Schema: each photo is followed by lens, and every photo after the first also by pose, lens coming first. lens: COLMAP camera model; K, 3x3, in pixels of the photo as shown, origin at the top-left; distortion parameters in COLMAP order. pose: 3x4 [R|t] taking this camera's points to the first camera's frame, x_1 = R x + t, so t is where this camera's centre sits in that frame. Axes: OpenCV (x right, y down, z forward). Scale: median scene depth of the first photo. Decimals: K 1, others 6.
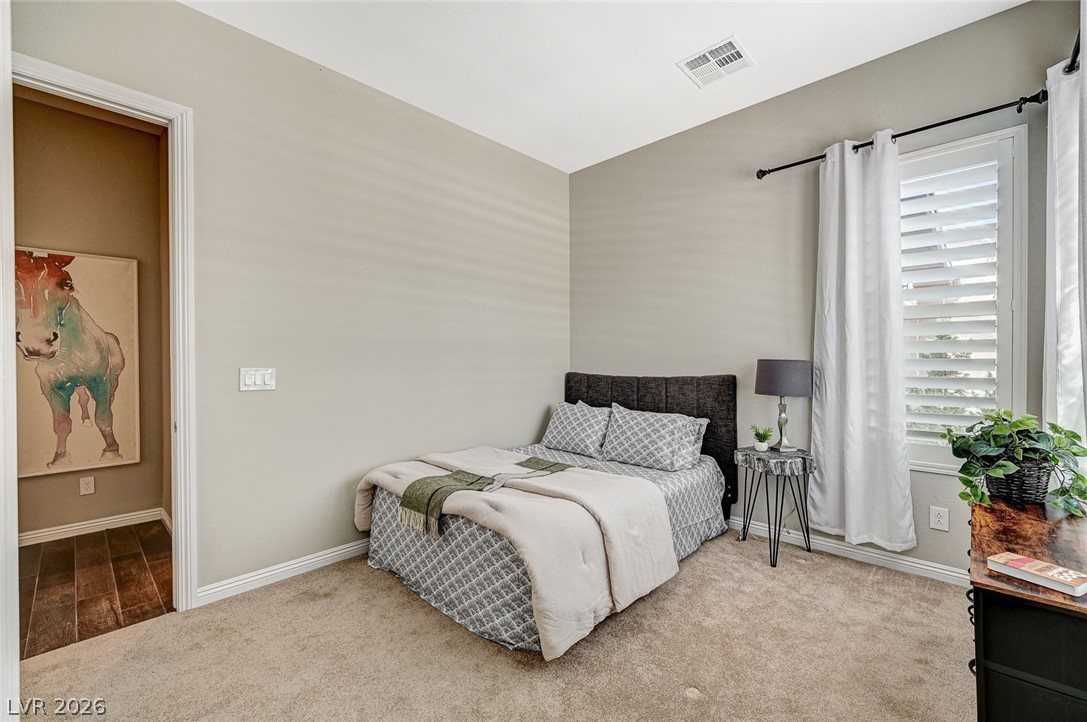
lens RADIAL K [[455.5, 0, 554.6], [0, 455.5, 362.2], [0, 0, 1]] dist [0.000939, 0.000781]
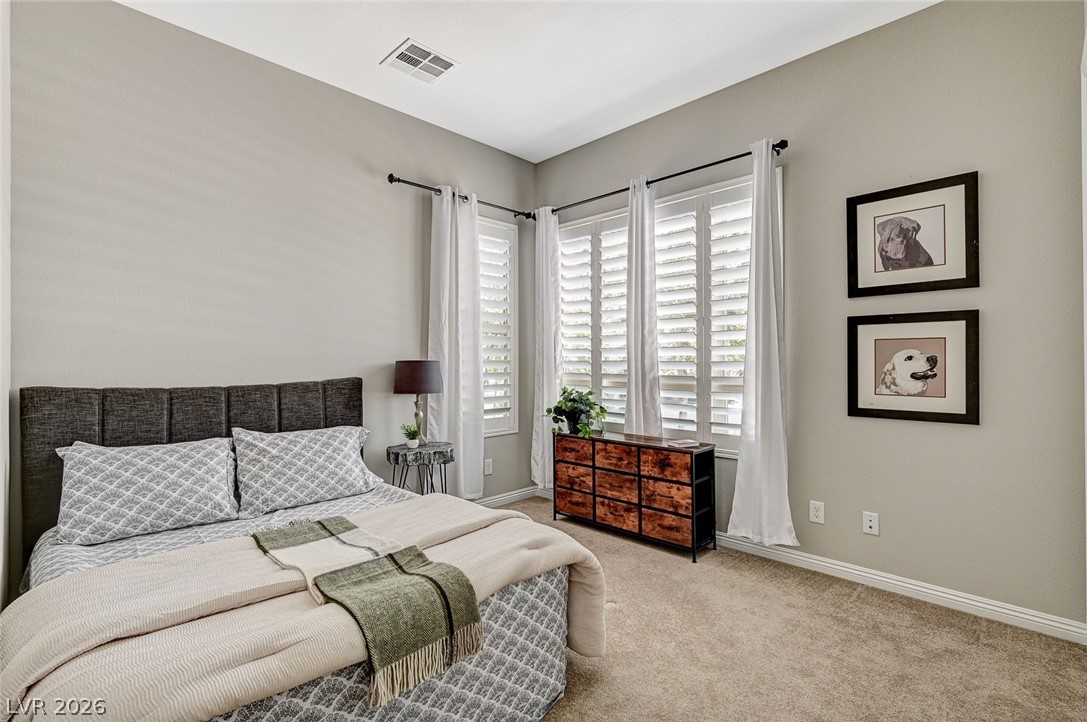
lens RADIAL K [[493.9, 0, 553.8], [0, 493.9, 359.5], [0, 0, 1]] dist [0.000990, 0.001002]
pose [[0.032300, 0.004938, 0.999466, -0.636062], [0.009084, 0.999945, -0.005234, 0.000339], [-0.999437, 0.009248, 0.032253, 0.605929]]
